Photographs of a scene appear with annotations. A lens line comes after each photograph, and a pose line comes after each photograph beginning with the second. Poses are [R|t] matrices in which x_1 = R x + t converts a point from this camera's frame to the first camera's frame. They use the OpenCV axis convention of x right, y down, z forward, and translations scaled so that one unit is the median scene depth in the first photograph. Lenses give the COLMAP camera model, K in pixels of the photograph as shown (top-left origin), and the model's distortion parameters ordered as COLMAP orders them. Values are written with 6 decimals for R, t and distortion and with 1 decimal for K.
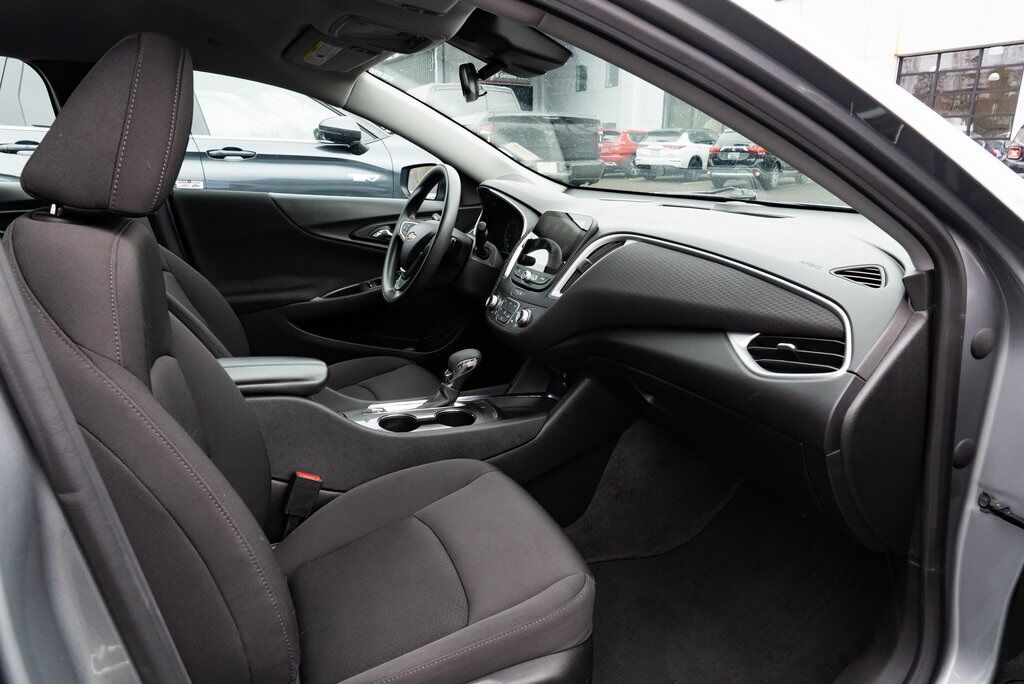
lens RADIAL K [[699.7, 0, 512.0], [0, 699.7, 342.0], [0, 0, 1]] dist [-0.028436, 0.016525]
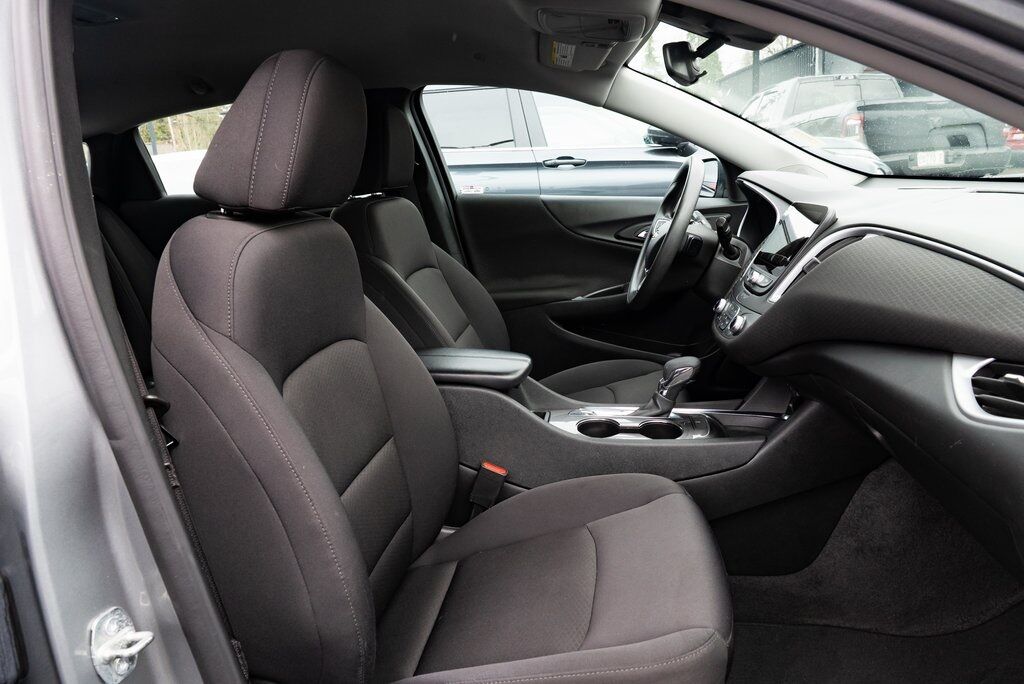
lens RADIAL K [[698.3, 0, 512.0], [0, 698.3, 342.0], [0, 0, 1]] dist [-0.020846, 0.008545]
pose [[0.871912, 0.061463, -0.485789, 0.187302], [-0.065127, 0.997833, 0.009355, -0.002796], [0.485312, 0.023481, 0.874026, 0.099185]]
